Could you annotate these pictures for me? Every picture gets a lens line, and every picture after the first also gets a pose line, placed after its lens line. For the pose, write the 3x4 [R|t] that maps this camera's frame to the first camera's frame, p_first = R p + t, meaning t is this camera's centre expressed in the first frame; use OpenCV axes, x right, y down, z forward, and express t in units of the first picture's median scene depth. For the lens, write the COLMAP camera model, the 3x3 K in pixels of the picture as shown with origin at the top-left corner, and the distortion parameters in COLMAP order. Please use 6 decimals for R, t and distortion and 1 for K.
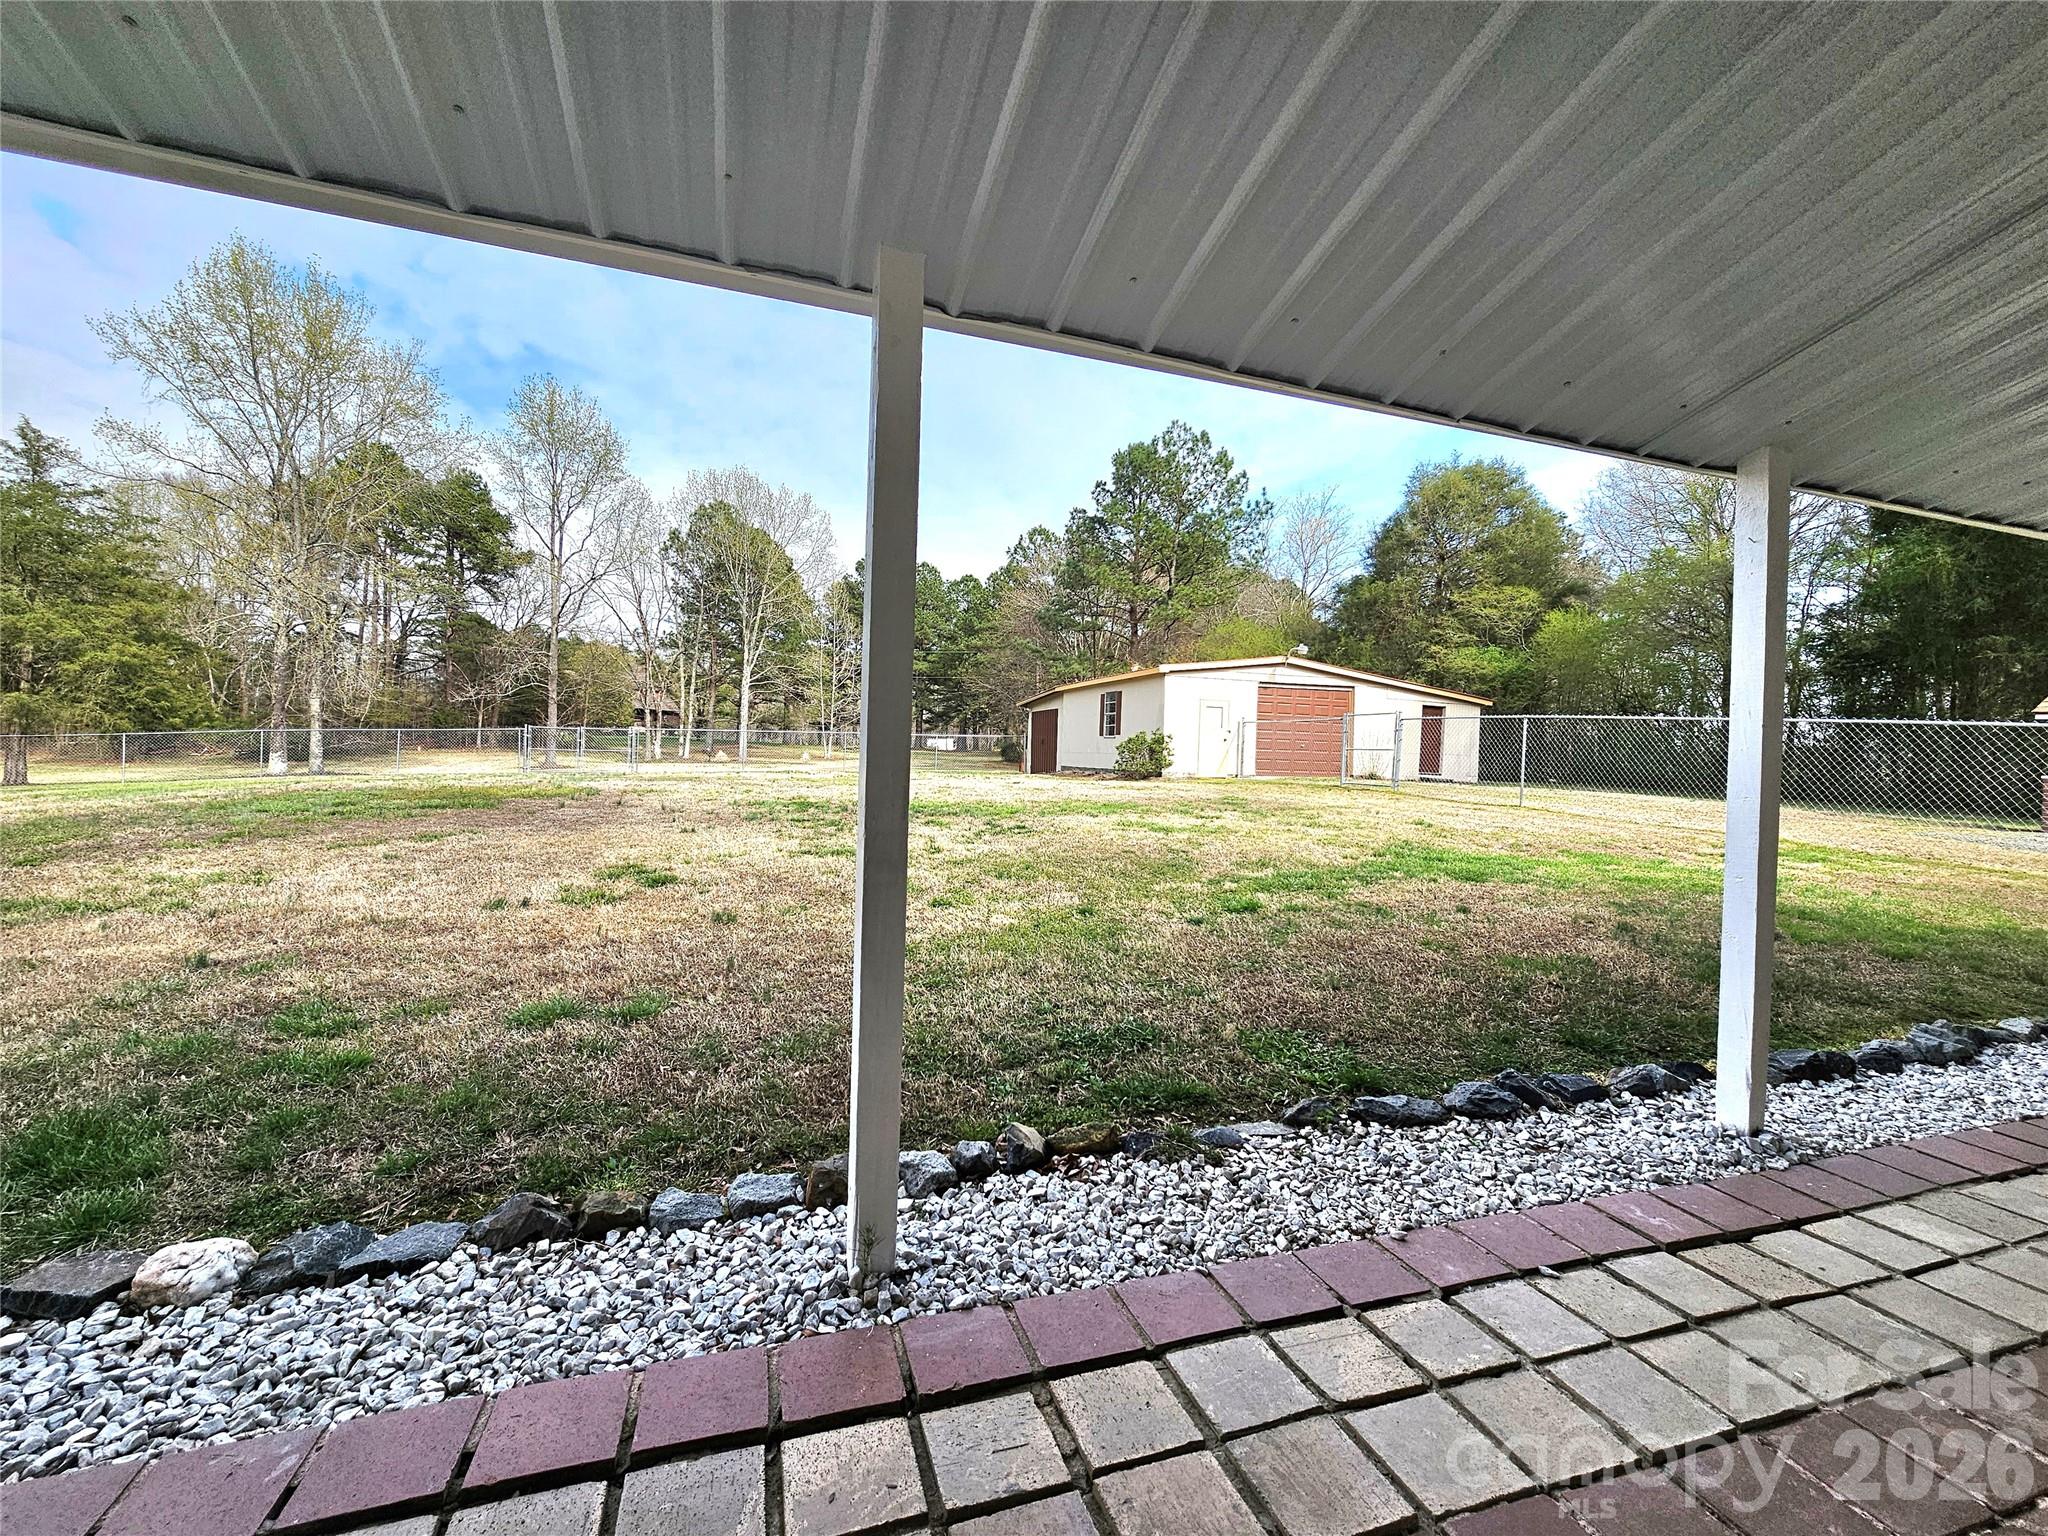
lens RADIAL K [[842.1, 0, 1032.7], [0, 842.1, 769.9], [0, 0, 1]] dist [-0.000783, -0.000012]
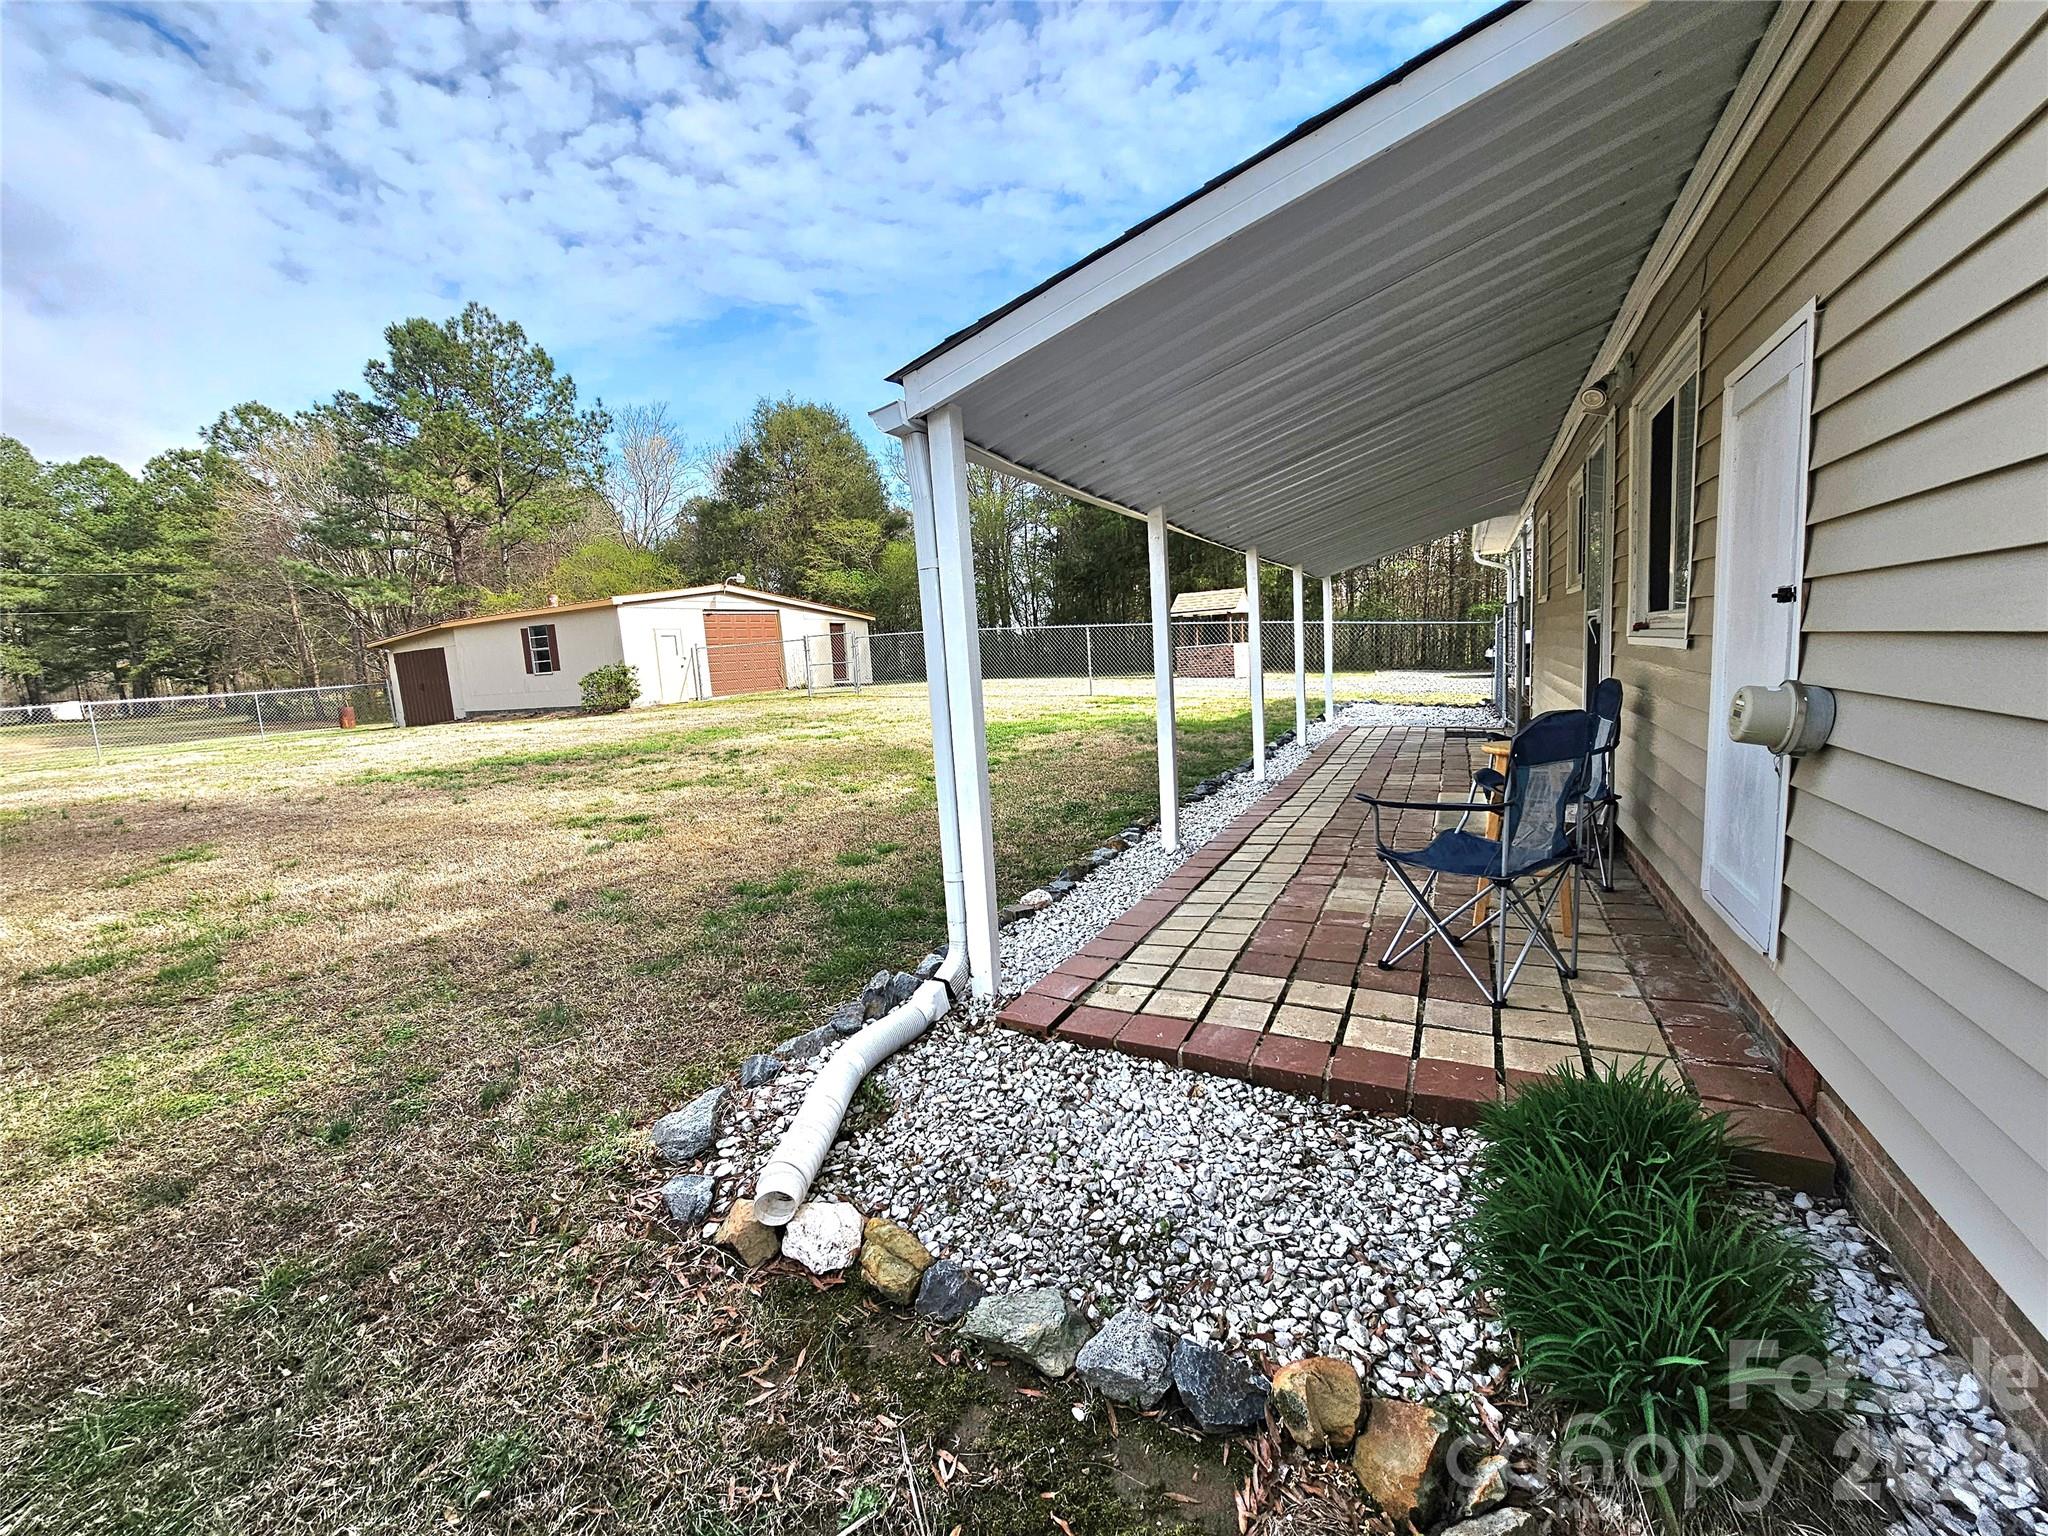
lens RADIAL K [[842.1, 0, 1015.9], [0, 842.1, 776.0], [0, 0, 1]] dist [-0.000783, -0.000012]
pose [[0.715646, -0.173976, 0.676448, -0.150816], [0.100707, 0.984064, 0.146549, -0.008977], [-0.691164, -0.036754, 0.721762, -0.044031]]
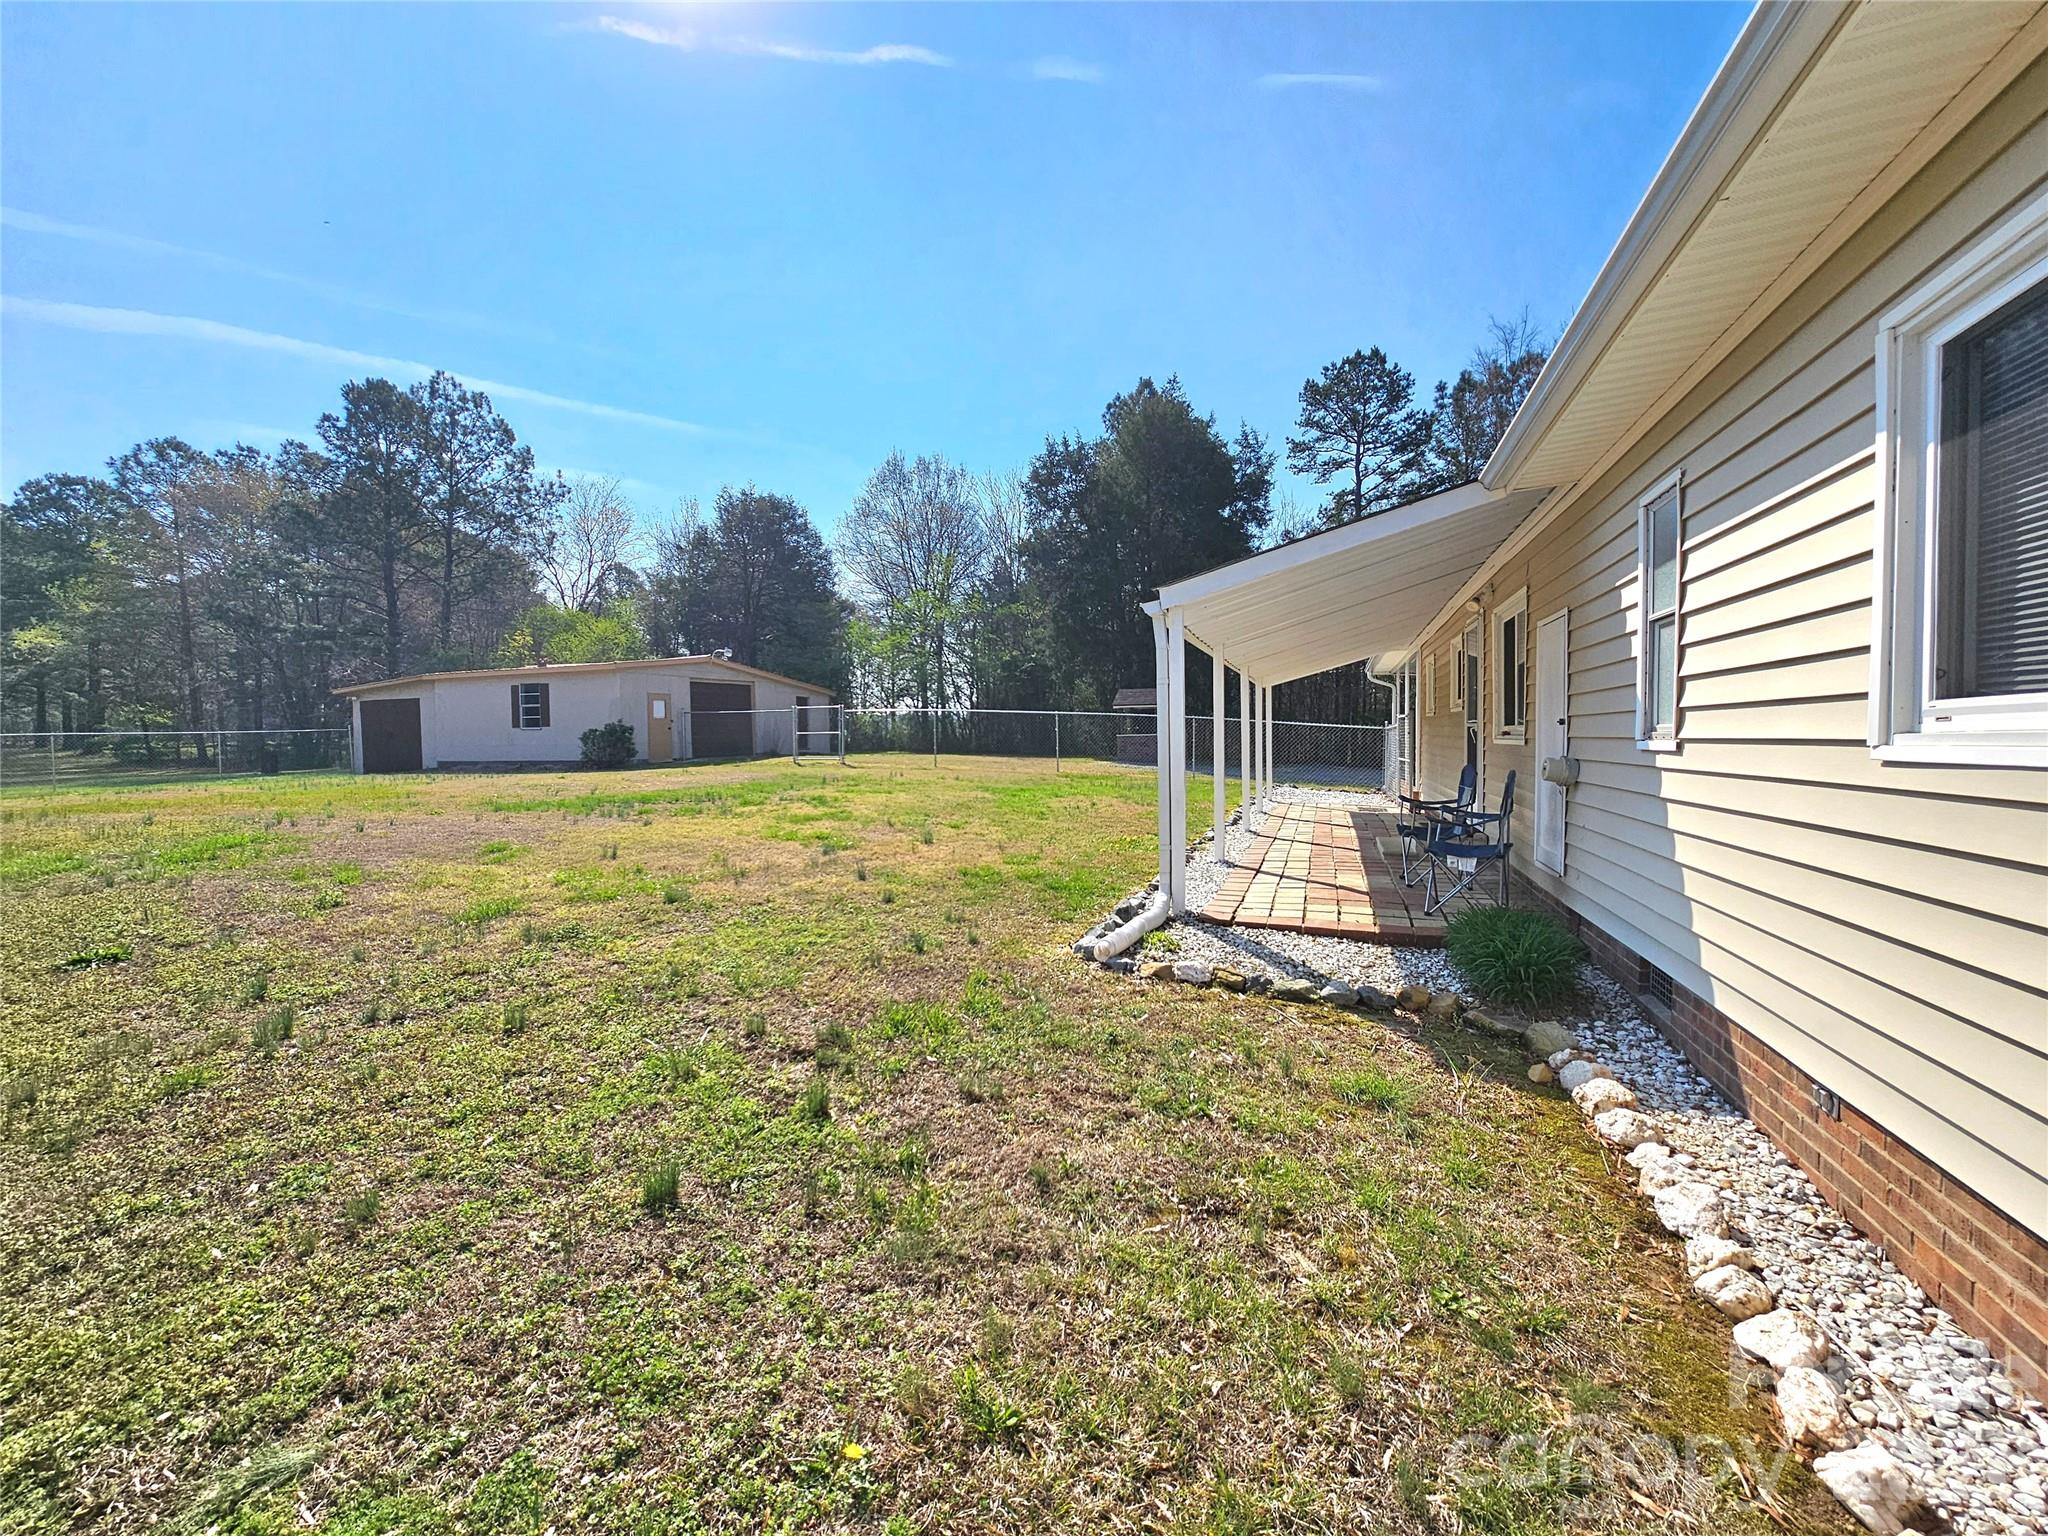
lens RADIAL K [[842.1, 0, 1015.0], [0, 842.1, 776.0], [0, 0, 1]] dist [-0.000783, -0.000012]
pose [[0.626896, -0.075430, 0.775443, -0.260840], [0.047534, 0.997151, 0.058569, -0.011456], [-0.777651, 0.000143, 0.628696, -0.058682]]
